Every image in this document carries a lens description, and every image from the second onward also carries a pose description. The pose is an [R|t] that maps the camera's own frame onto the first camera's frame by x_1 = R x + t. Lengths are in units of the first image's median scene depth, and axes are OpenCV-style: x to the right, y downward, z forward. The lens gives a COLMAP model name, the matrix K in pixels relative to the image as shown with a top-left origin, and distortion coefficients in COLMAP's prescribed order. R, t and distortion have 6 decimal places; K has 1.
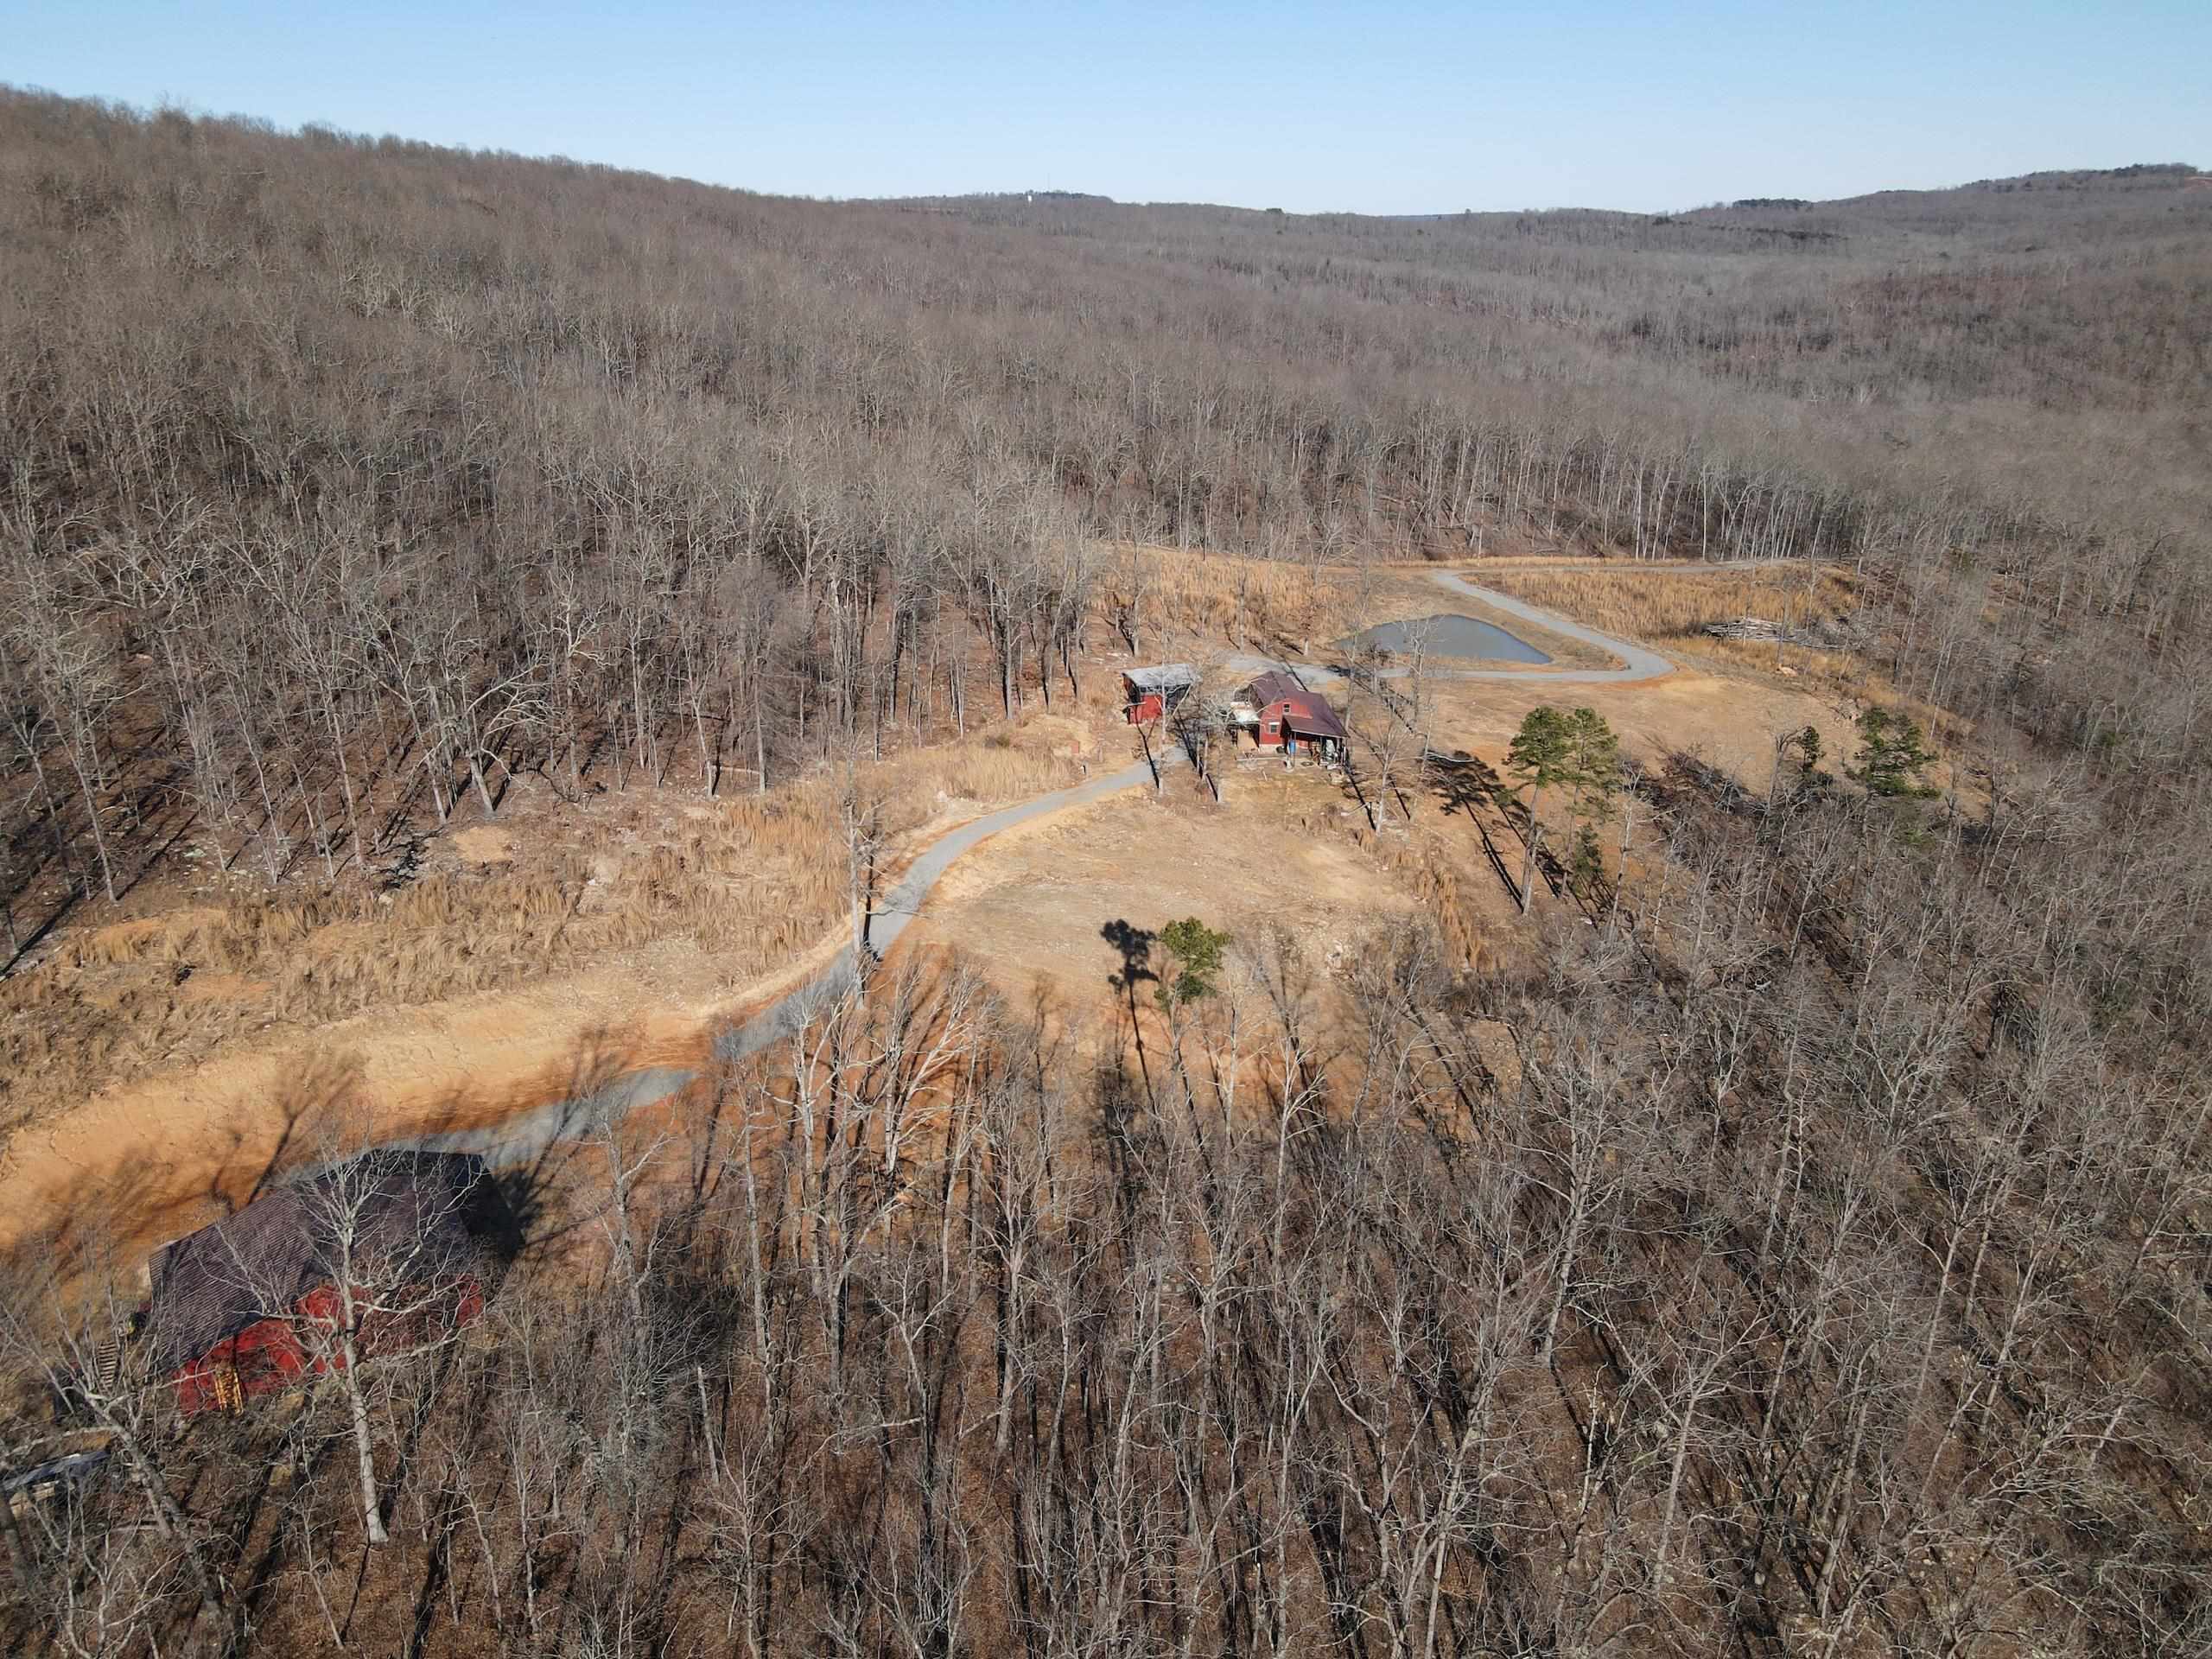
lens RADIAL K [[1591.6, 0, 1110.6], [0, 1591.6, 821.2], [0, 0, 1]] dist [0.014060, -0.010073]
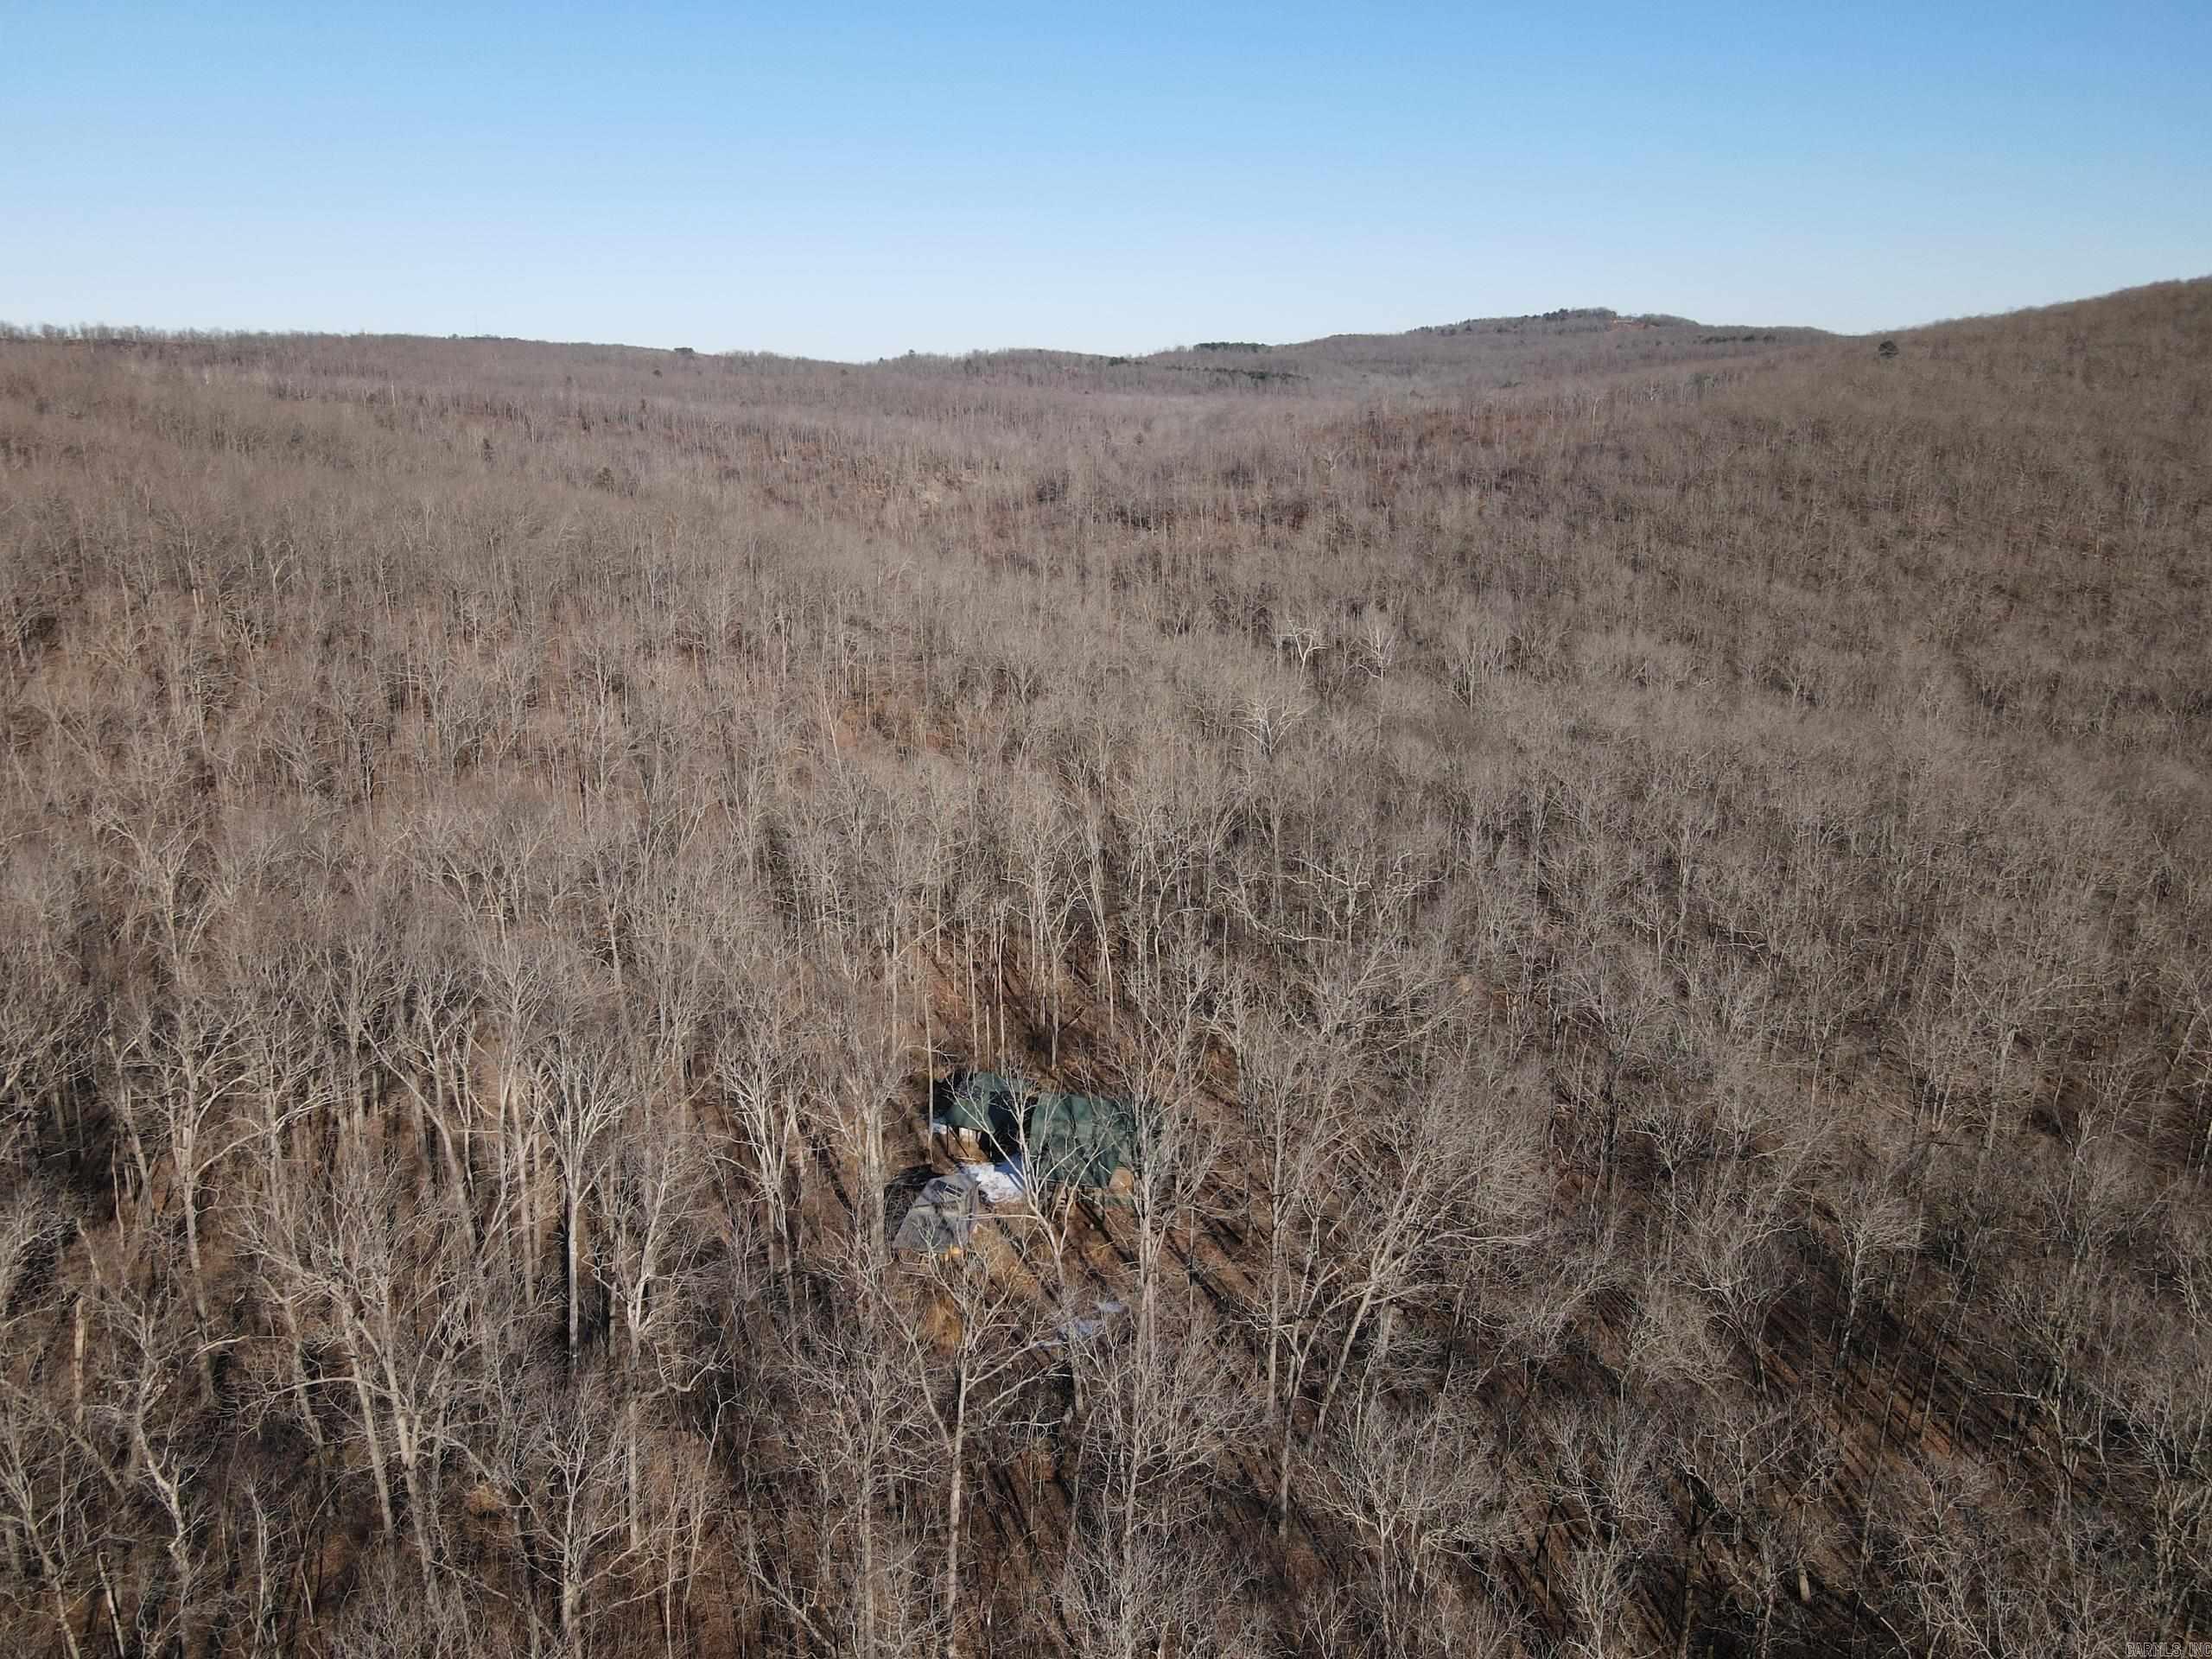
lens RADIAL K [[1591.6, 0, 1101.0], [0, 1591.6, 818.9], [0, 0, 1]] dist [0.014060, -0.010073]
pose [[0.959615, -0.078049, 0.270274, 0.130797], [0.101239, 0.992186, -0.072929, -0.097345], [-0.262470, 0.097346, 0.960017, 0.290451]]
